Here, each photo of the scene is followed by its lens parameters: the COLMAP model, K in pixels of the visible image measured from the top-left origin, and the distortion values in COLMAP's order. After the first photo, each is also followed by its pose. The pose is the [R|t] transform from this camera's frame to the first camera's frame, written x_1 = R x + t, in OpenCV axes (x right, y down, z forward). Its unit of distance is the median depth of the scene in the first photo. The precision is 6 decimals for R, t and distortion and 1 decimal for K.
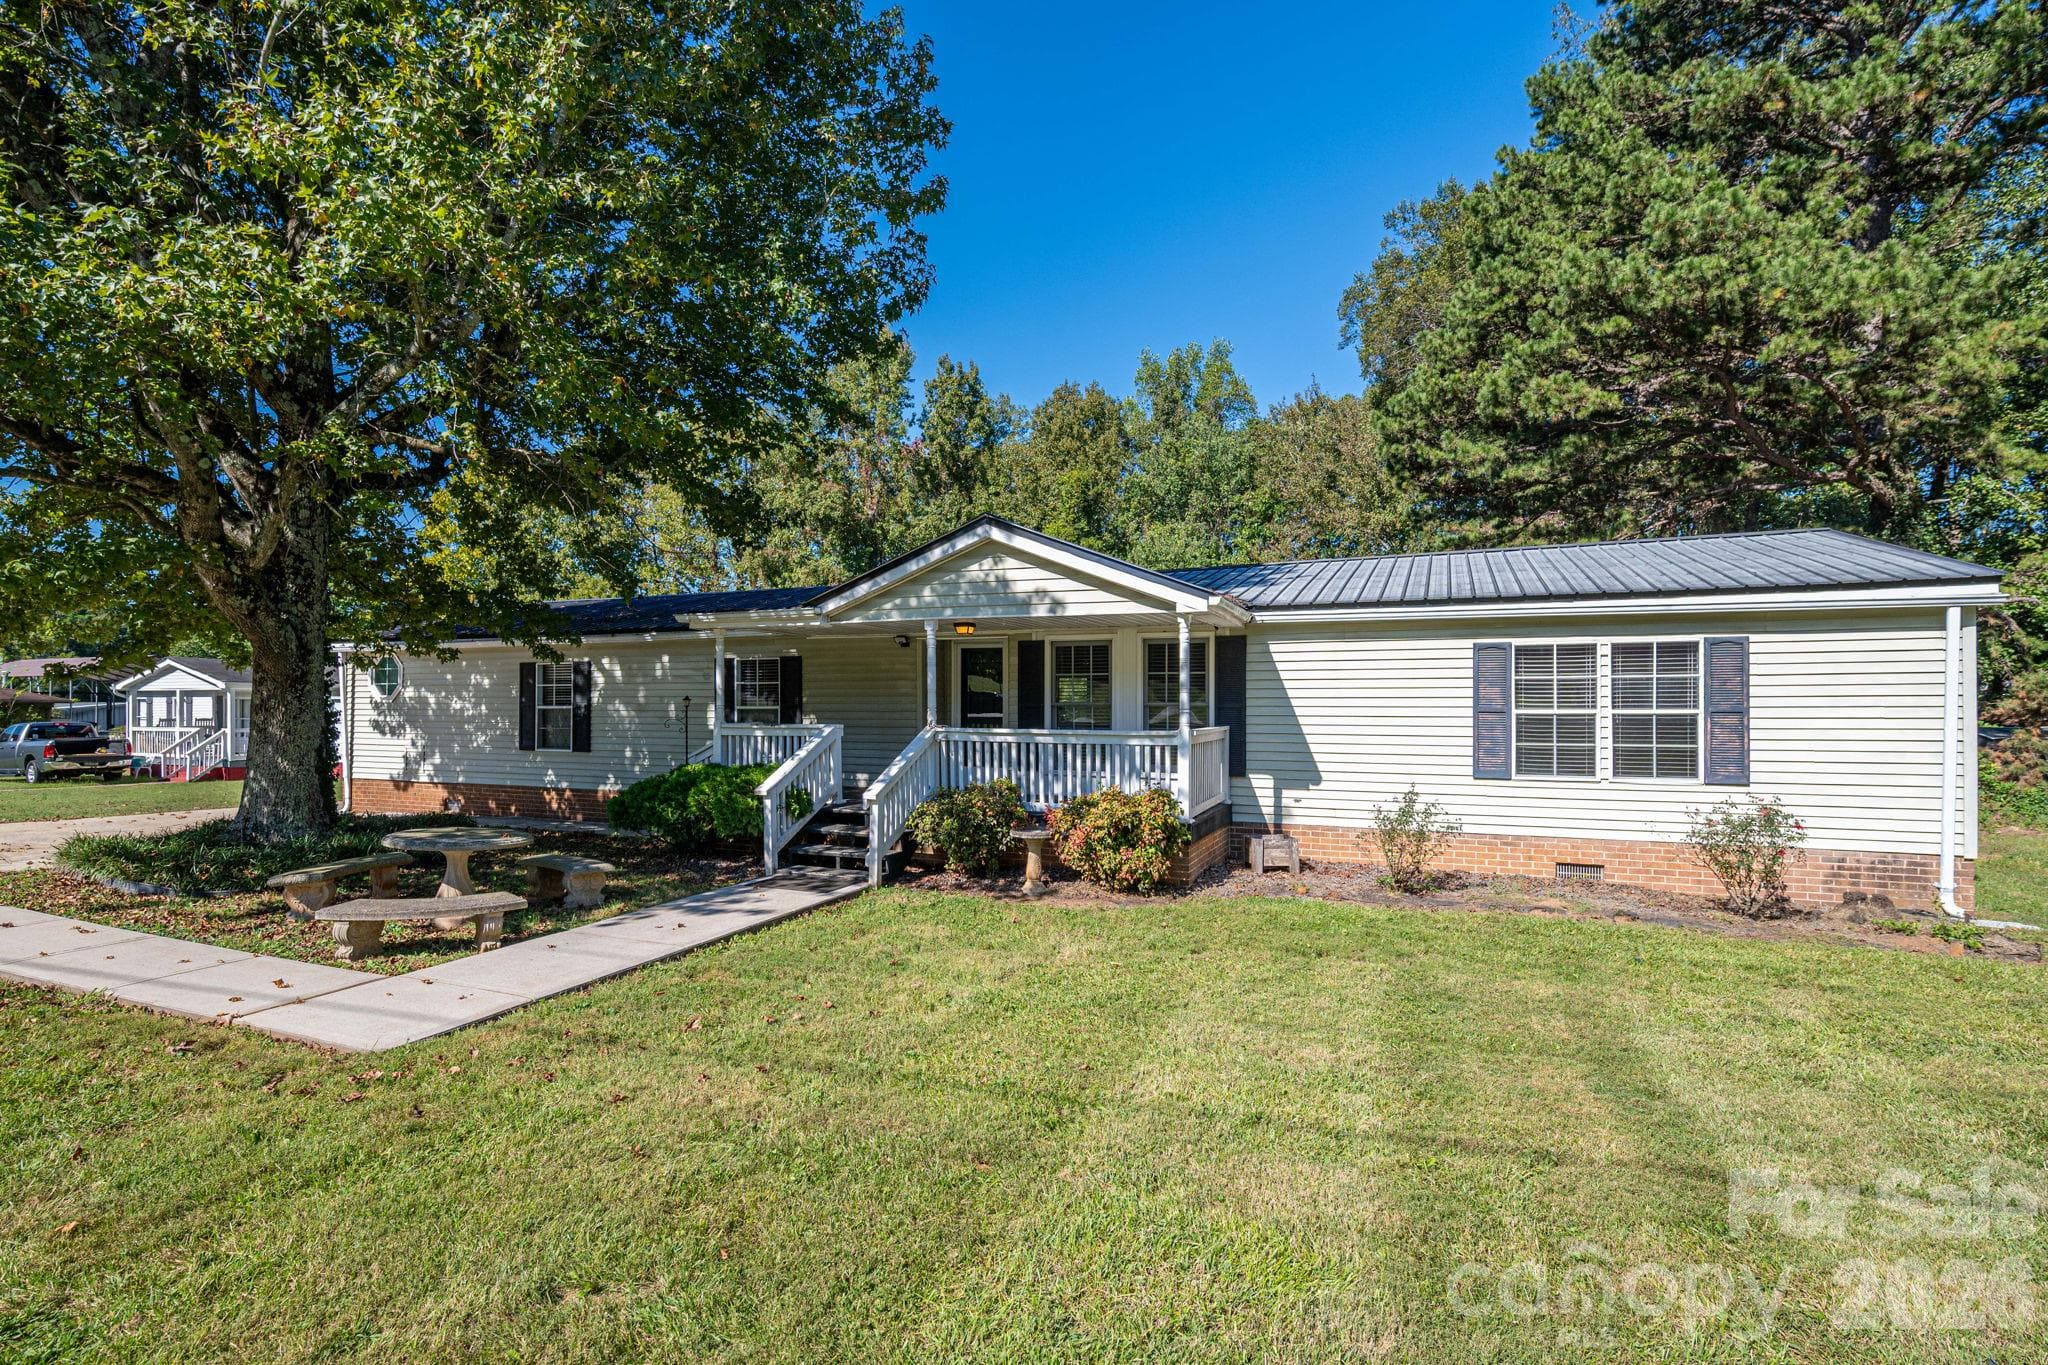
lens RADIAL K [[984.3, 0, 1024.0], [0, 984.3, 682.5], [0, 0, 1]] dist [0.013361, -0.001099]
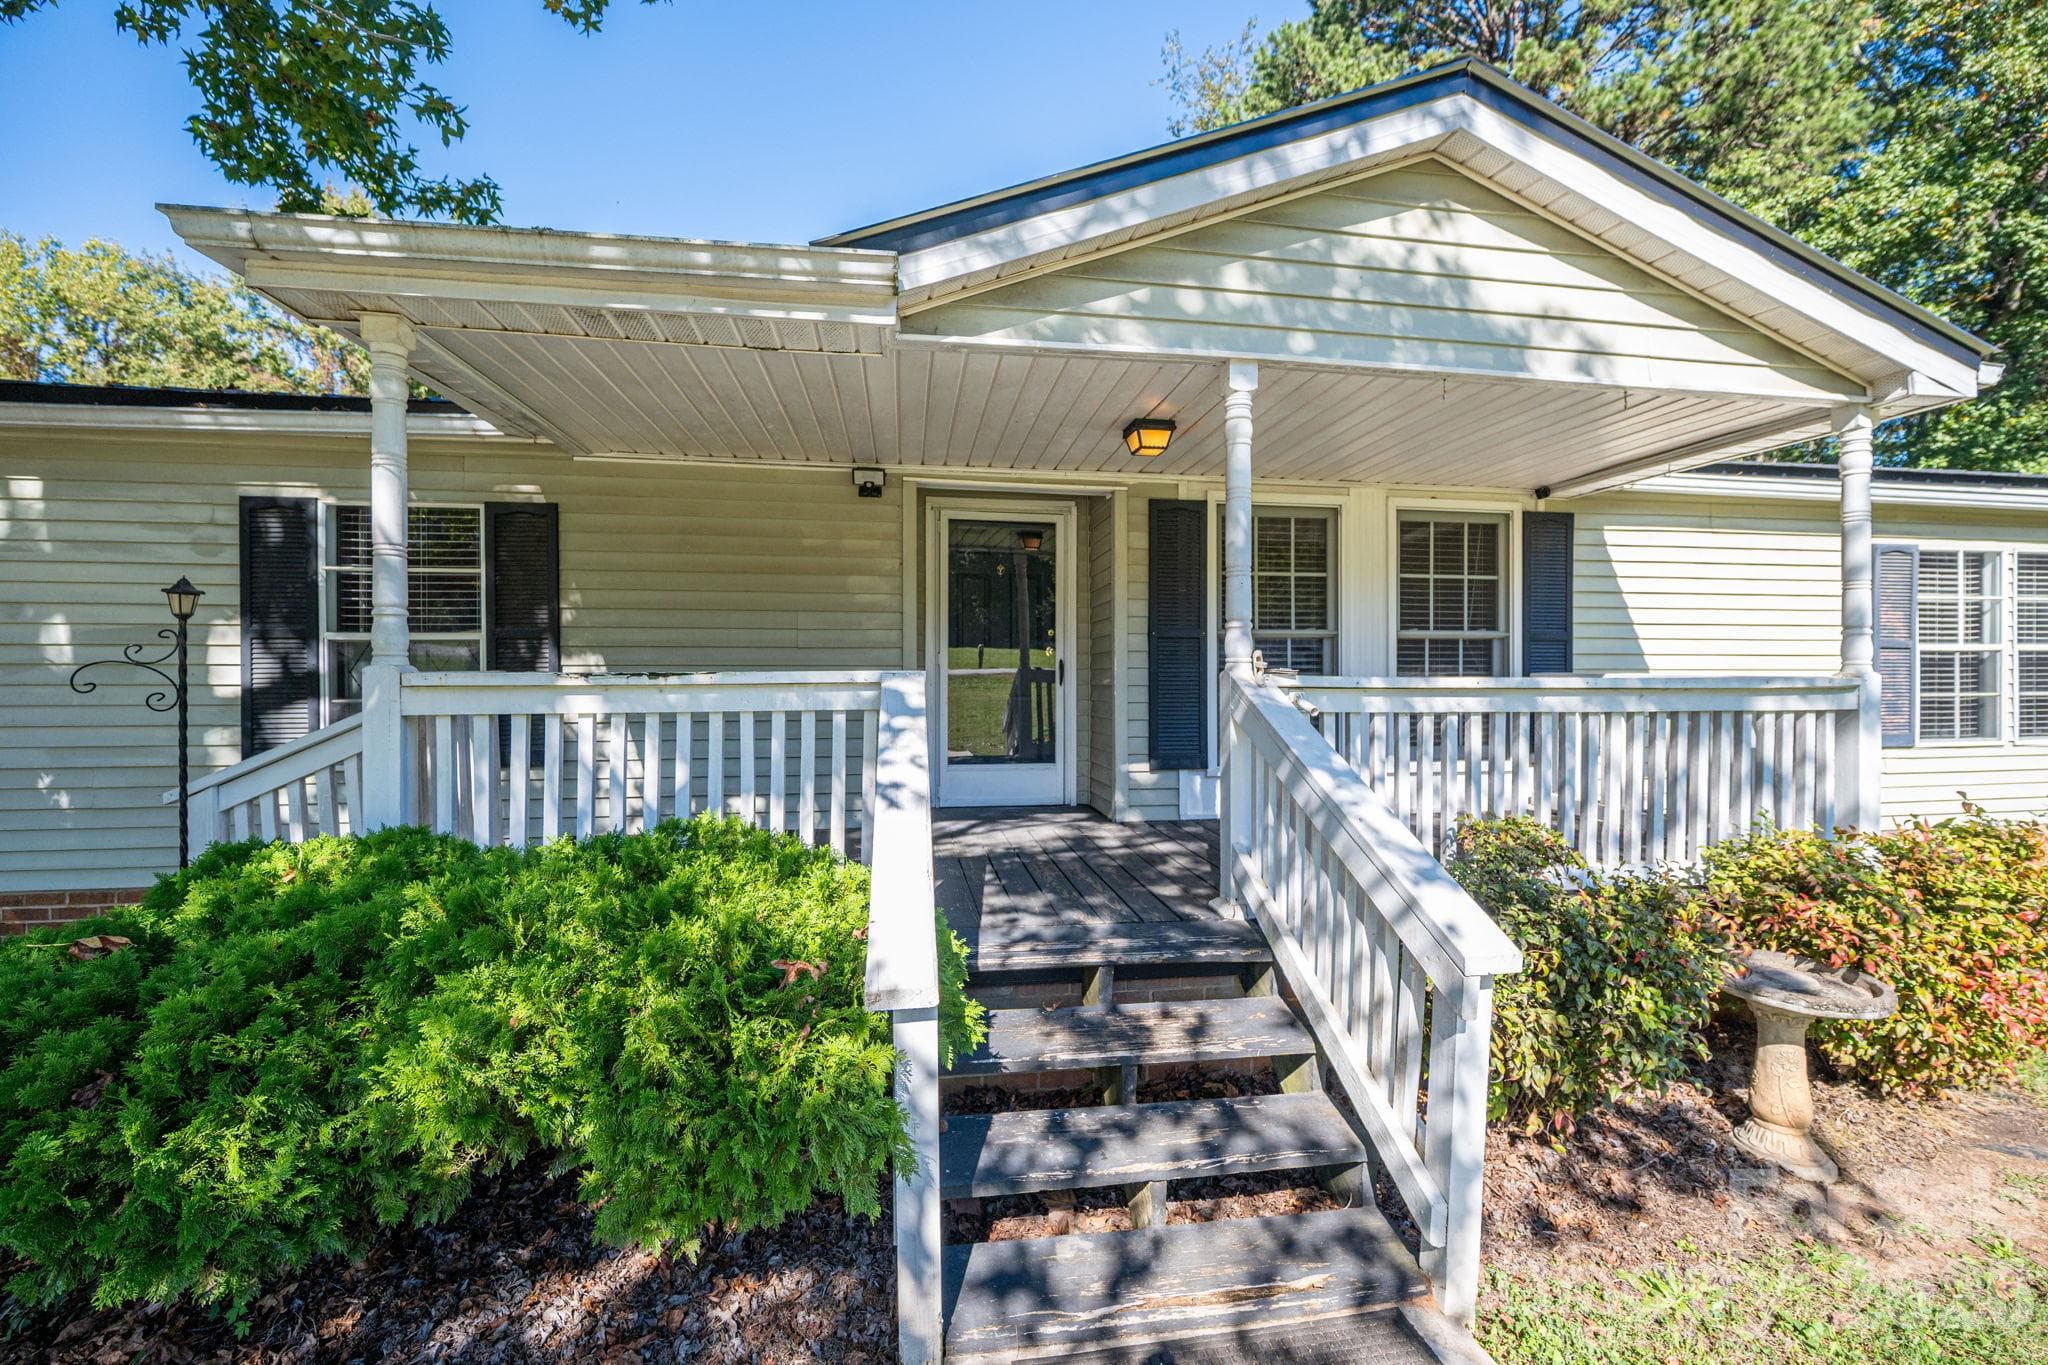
lens RADIAL K [[855.4, 0, 1025.2], [0, 855.4, 661.3], [0, 0, 1]] dist [-0.000670, 0.000483]
pose [[0.846510, 0.004904, 0.532350, -0.325494], [-0.010840, 0.999909, 0.008027, 0.040255], [-0.532263, -0.012565, 0.846486, 0.807249]]
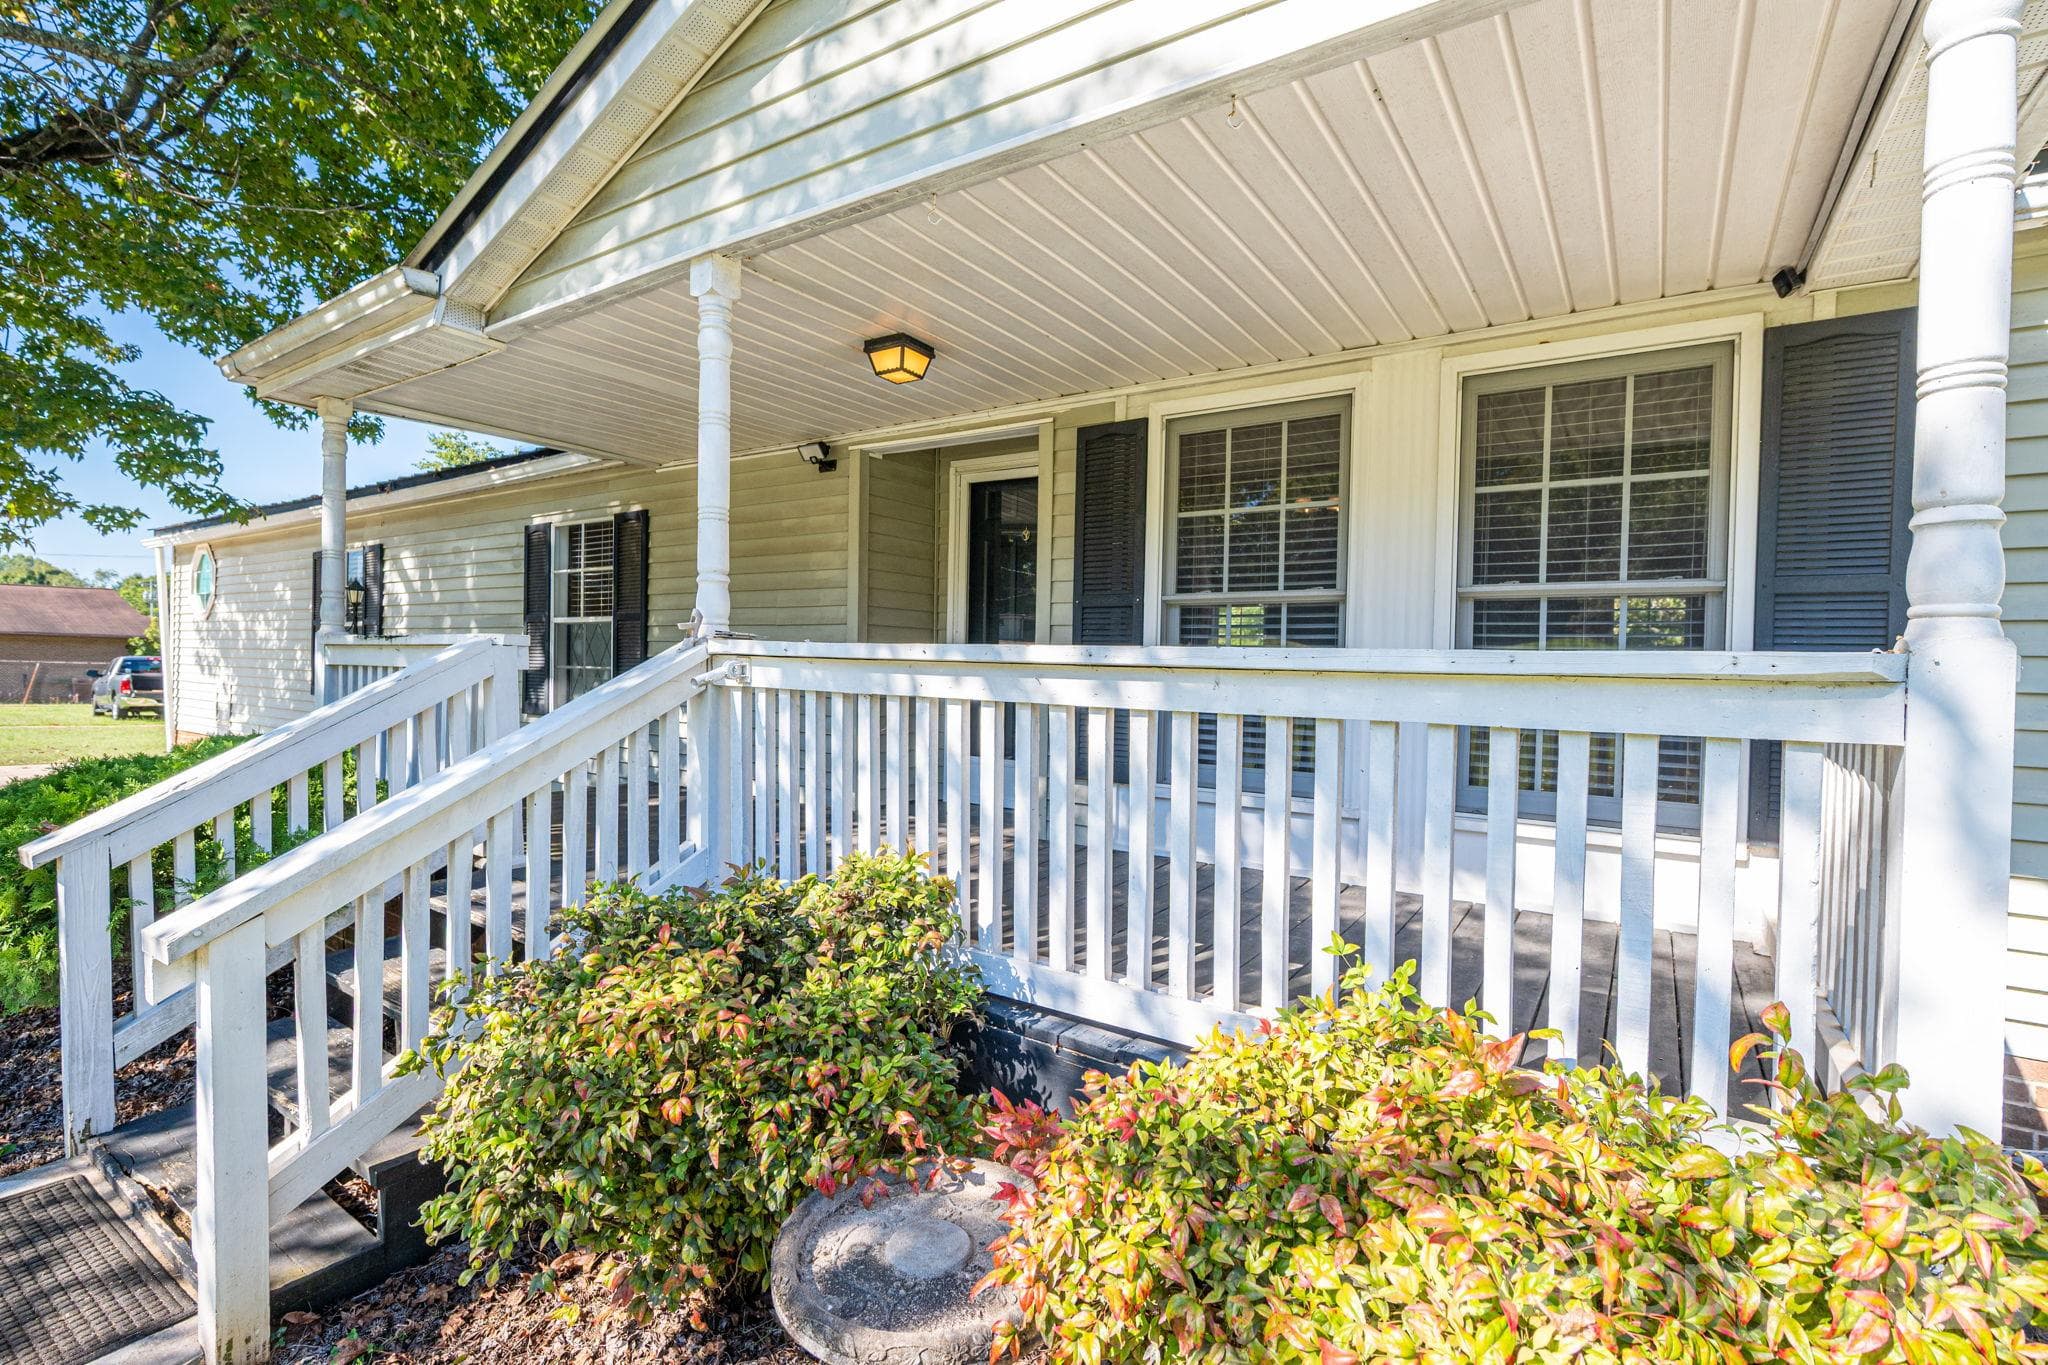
lens RADIAL K [[931.7, 0, 1024.0], [0, 931.7, 682.5], [0, 0, 1]] dist [0.011411, -0.000014]
pose [[0.983681, 0.023001, -0.178445, 0.045573], [-0.016316, 0.999112, 0.038844, 0.047165], [0.179180, -0.035298, 0.983183, 0.771782]]
